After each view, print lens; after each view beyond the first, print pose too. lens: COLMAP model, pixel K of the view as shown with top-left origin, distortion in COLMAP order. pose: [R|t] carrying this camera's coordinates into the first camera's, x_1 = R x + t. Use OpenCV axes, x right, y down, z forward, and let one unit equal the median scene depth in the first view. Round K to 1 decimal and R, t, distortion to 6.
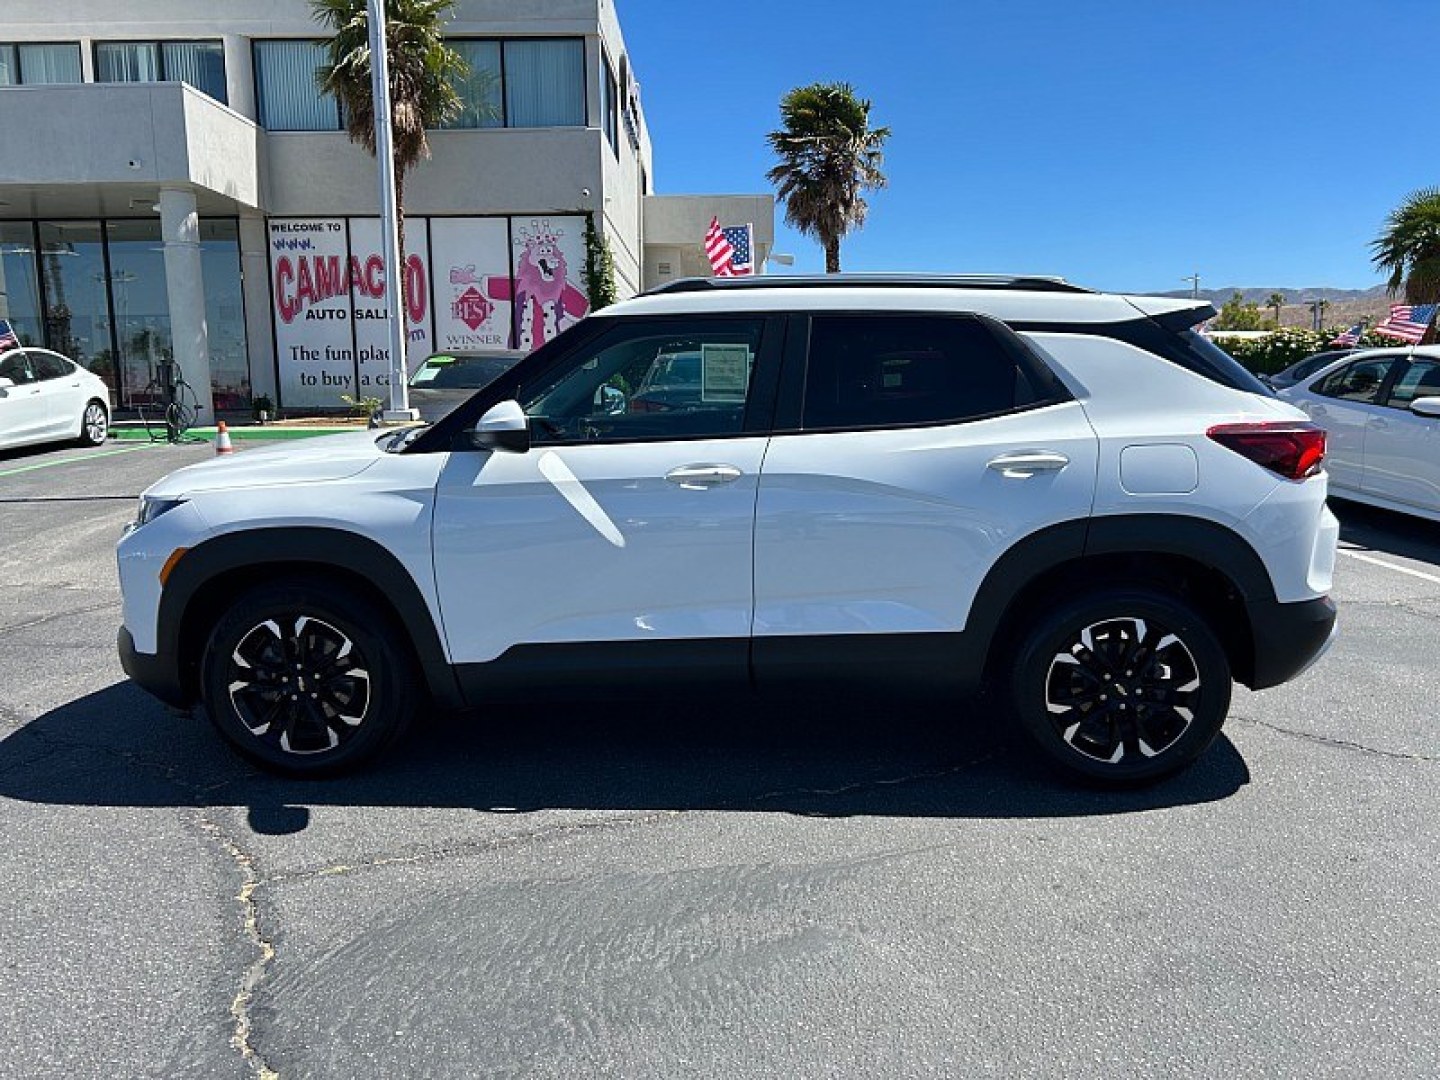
lens RADIAL K [[1106.8, 0, 725.5], [0, 1106.8, 552.4], [0, 0, 1]] dist [0.039496, -0.032800]
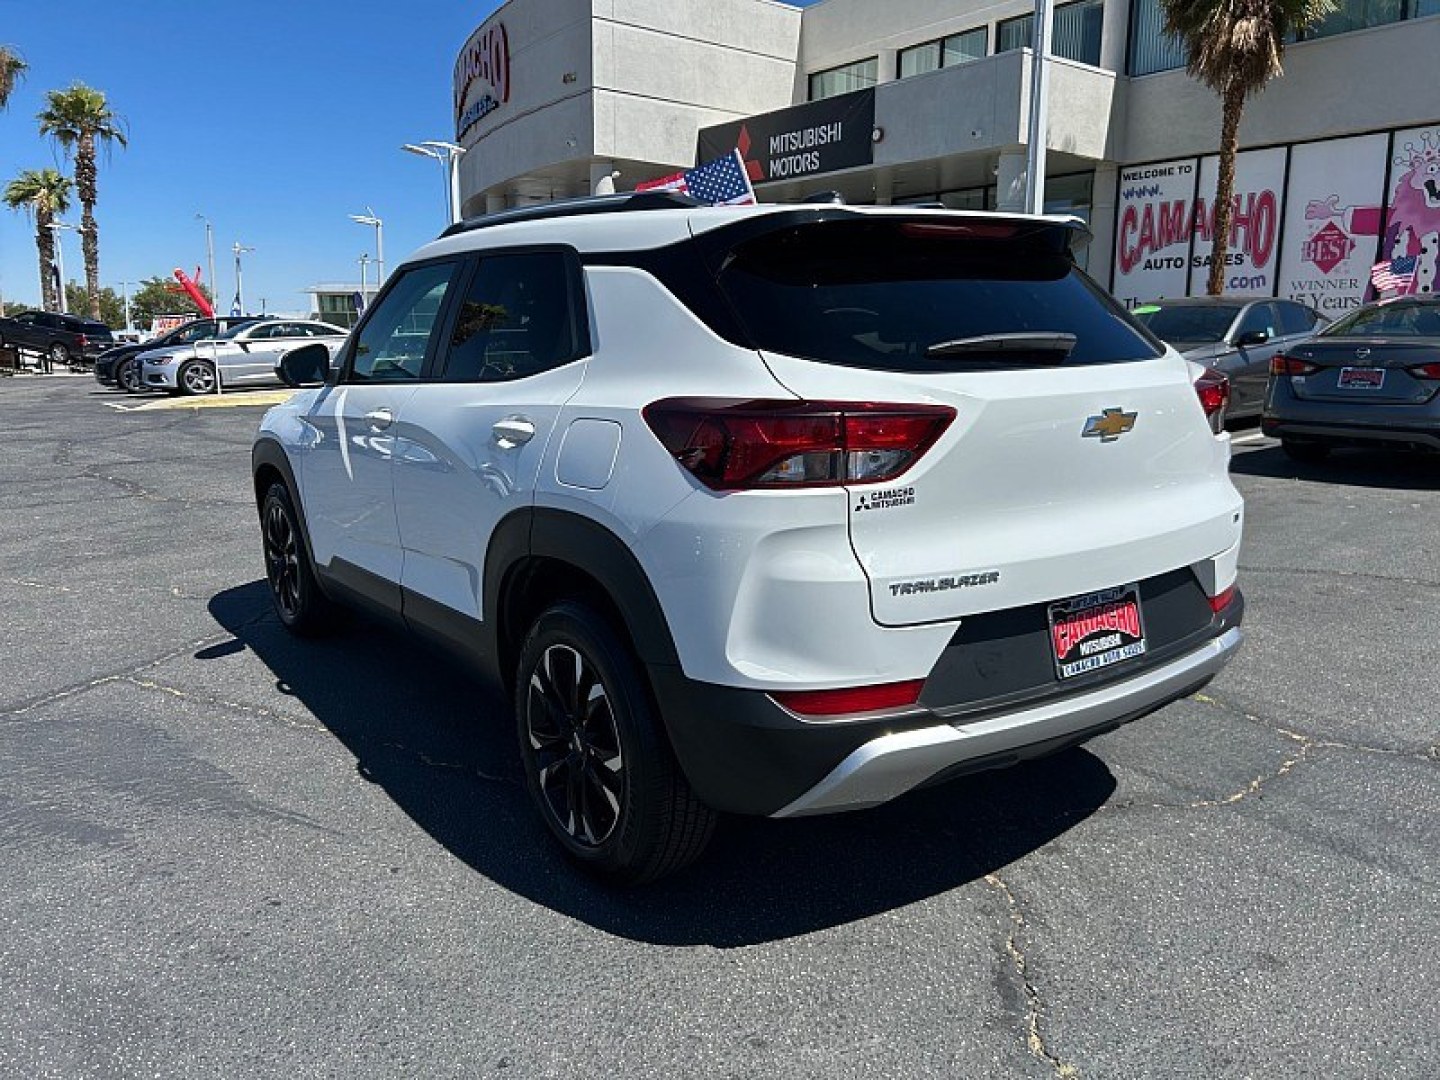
lens RADIAL K [[1106.8, 0, 695.6], [0, 1106.8, 536.1], [0, 0, 1]] dist [0.039496, -0.032800]
pose [[0.604224, 0.148950, -0.782769, 0.181249], [-0.128794, 0.987712, 0.088531, -0.016939], [0.786337, 0.047324, 0.615983, 0.111597]]
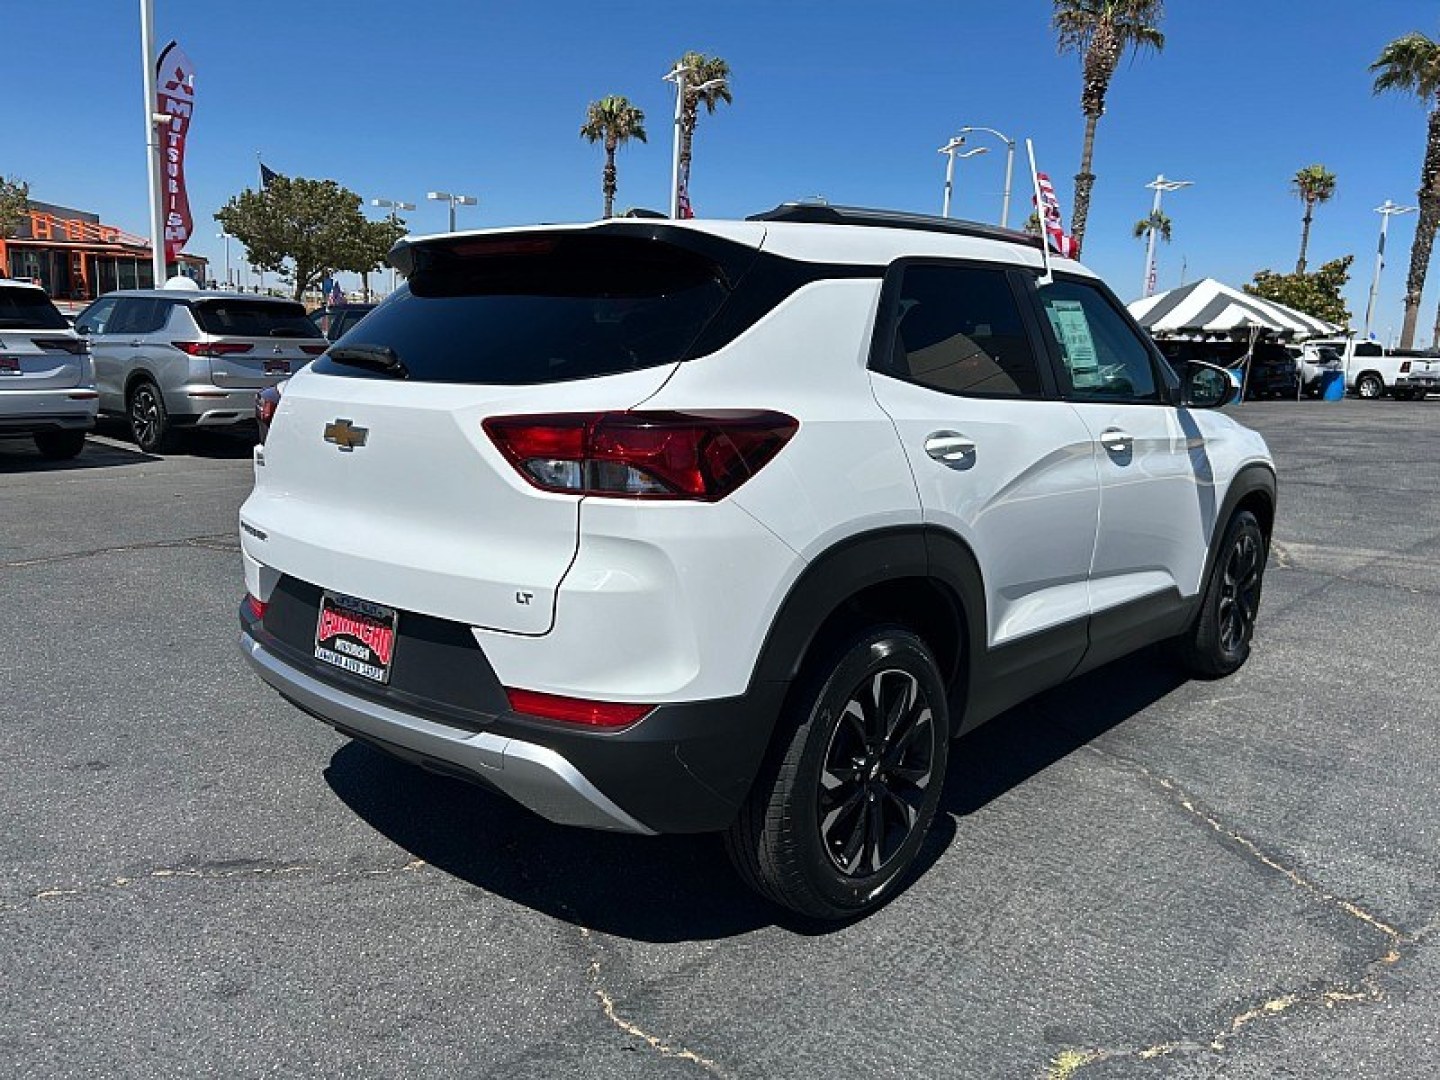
lens RADIAL K [[1106.8, 0, 719.8], [0, 1106.8, 543.8], [0, 0, 1]] dist [0.039496, -0.032800]
pose [[-0.642860, 0.131303, -0.754646, 0.180624], [-0.150633, 0.944290, 0.292619, -0.057487], [0.751027, 0.301788, -0.587268, 0.341747]]
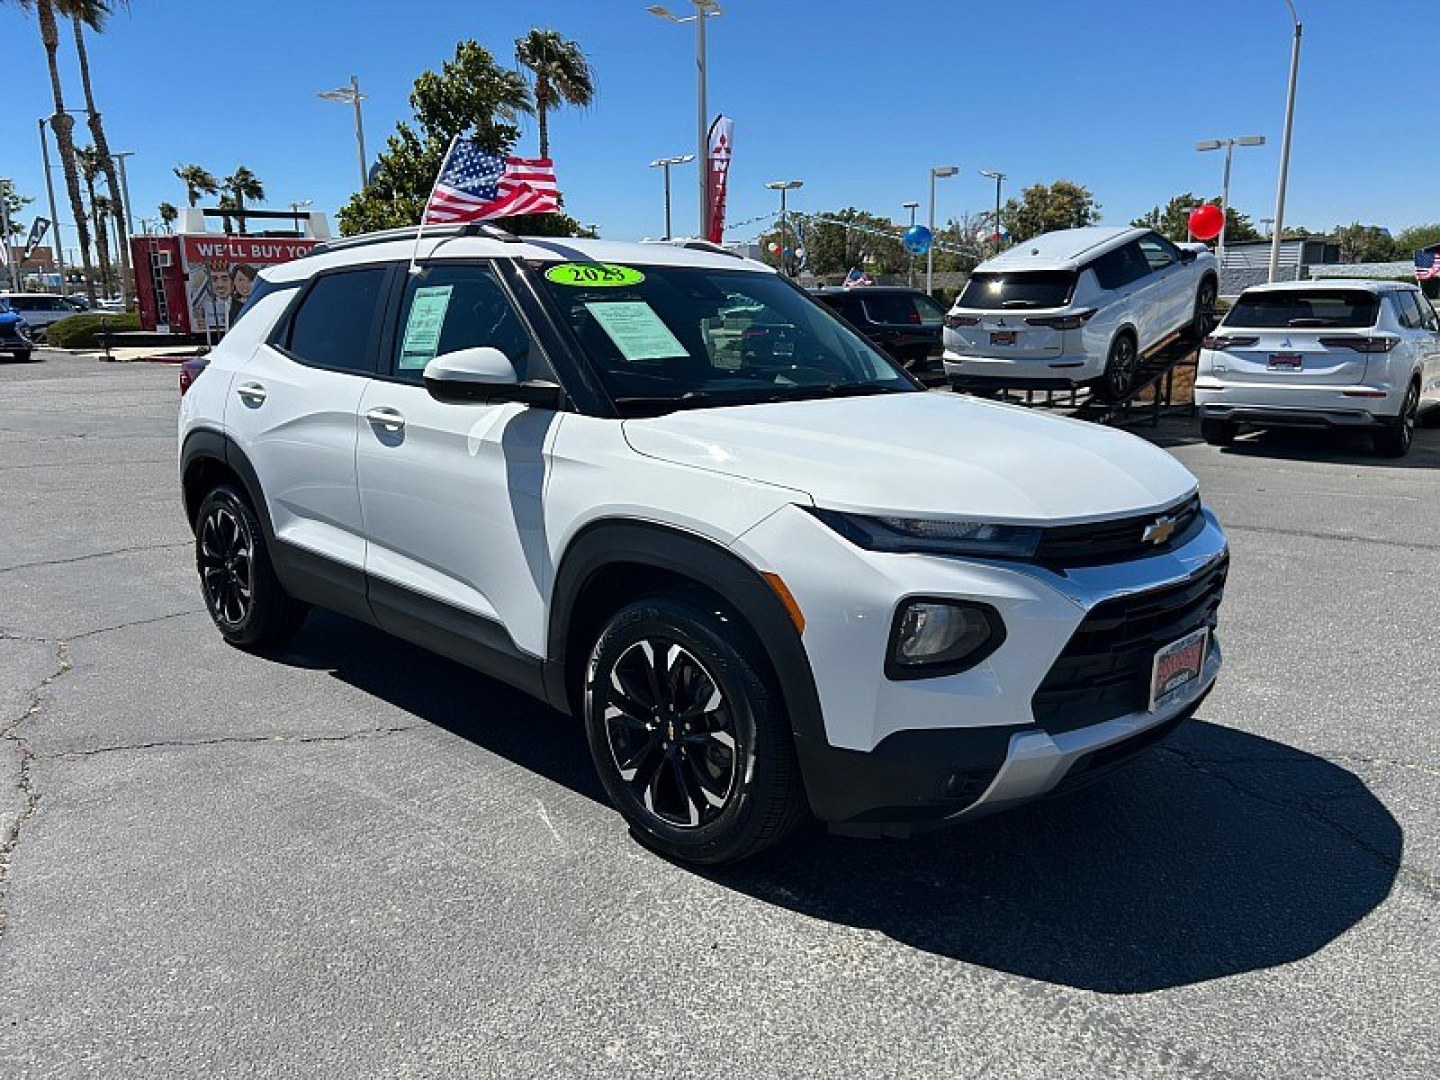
lens RADIAL K [[1106.8, 0, 711.4], [0, 1106.8, 545.5], [0, 0, 1]] dist [0.039496, -0.032800]
pose [[-0.721988, -0.131317, 0.679330, -0.184719], [0.125355, 0.940751, 0.315077, -0.062831], [-0.680456, 0.312639, -0.662750, 0.374357]]
